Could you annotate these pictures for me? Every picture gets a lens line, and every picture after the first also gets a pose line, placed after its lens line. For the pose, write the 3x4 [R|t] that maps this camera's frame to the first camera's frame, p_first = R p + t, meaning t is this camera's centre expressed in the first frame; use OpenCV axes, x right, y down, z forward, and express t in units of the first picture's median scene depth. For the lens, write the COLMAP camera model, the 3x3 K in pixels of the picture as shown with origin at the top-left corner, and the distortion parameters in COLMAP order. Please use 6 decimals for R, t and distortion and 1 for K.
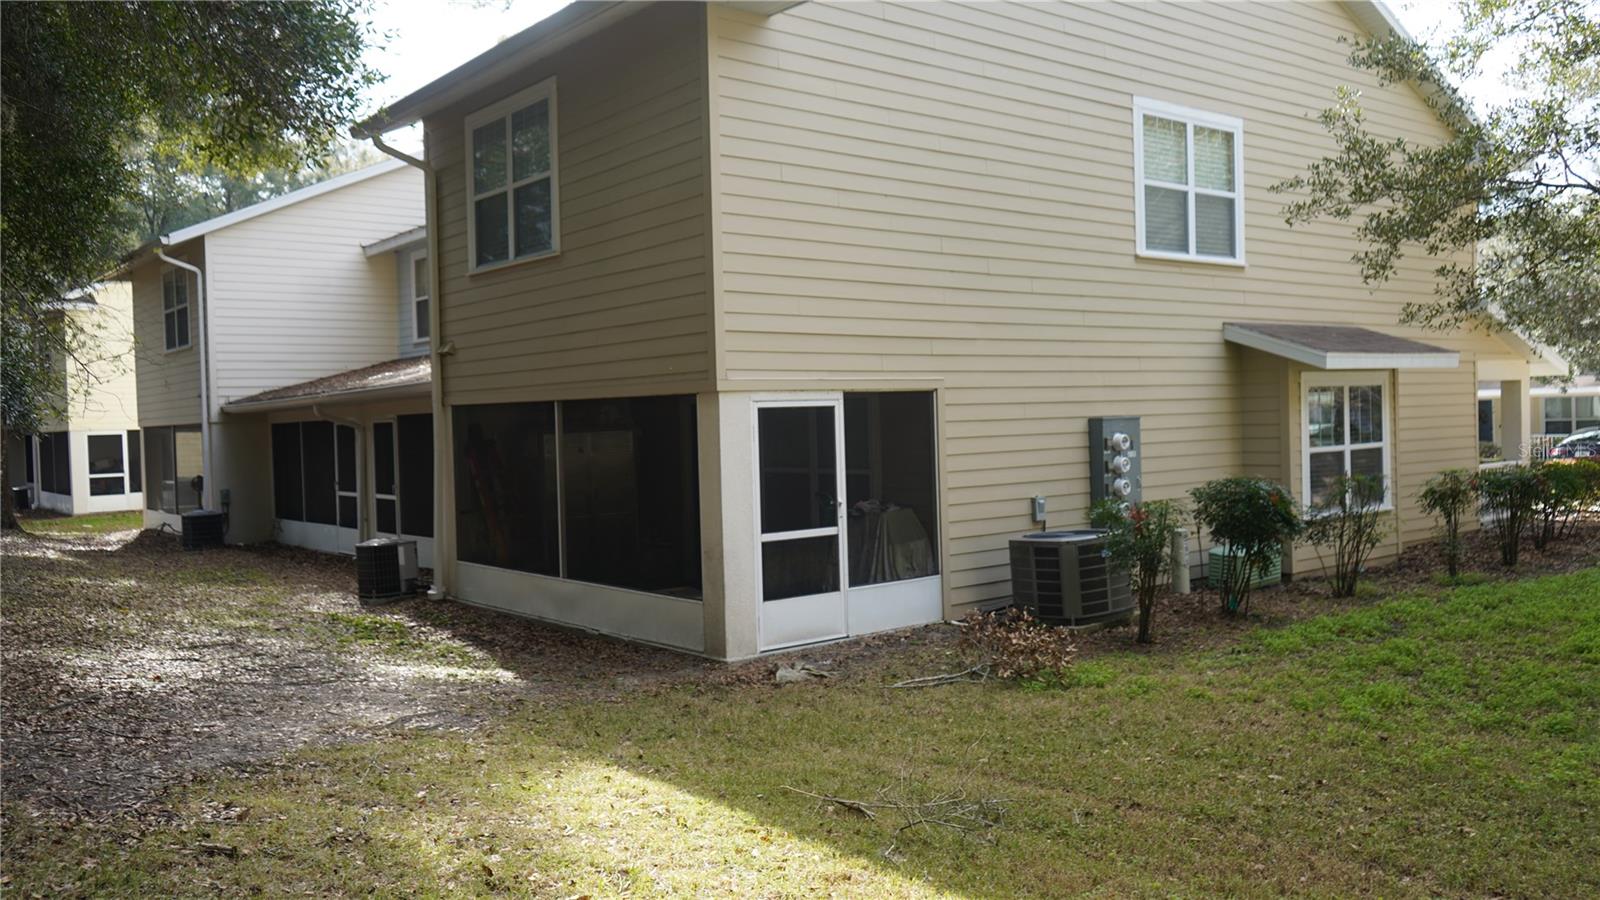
lens RADIAL K [[1287.2, 0, 800.0], [0, 1287.2, 450.0], [0, 0, 1]] dist [-0.000158, 0.003899]
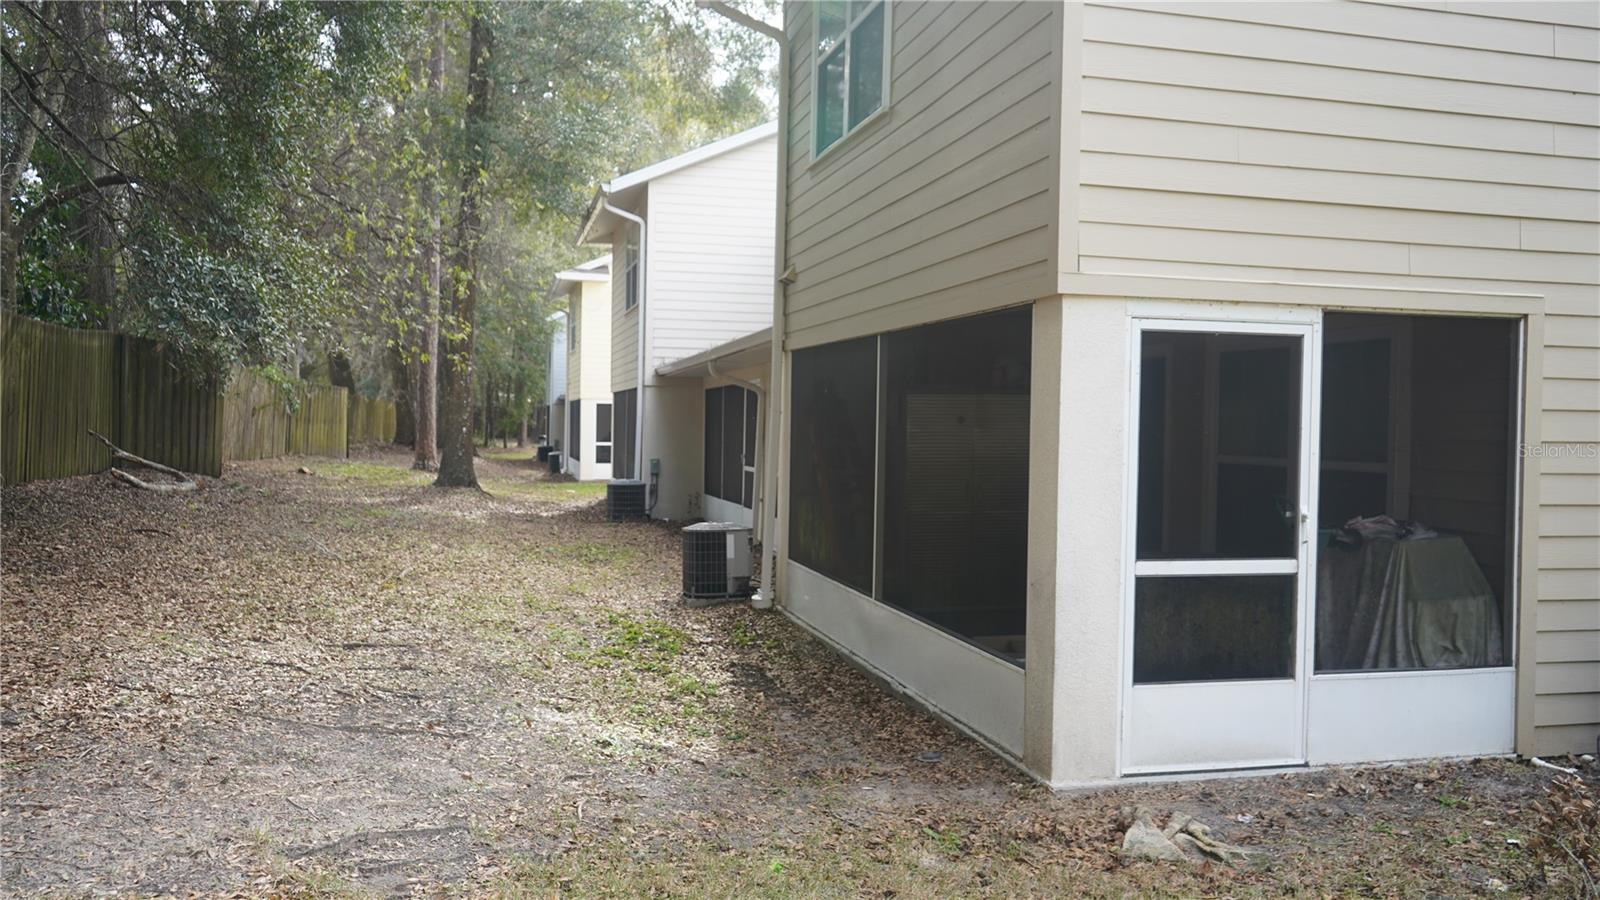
lens RADIAL K [[1282.6, 0, 800.0], [0, 1282.6, 450.0], [0, 0, 1]] dist [-0.002564, 0.004261]
pose [[0.905770, 0.051893, -0.420579, 0.061529], [-0.052377, 0.998573, 0.010407, 0.018300], [0.420519, 0.012602, 0.907196, 0.406002]]
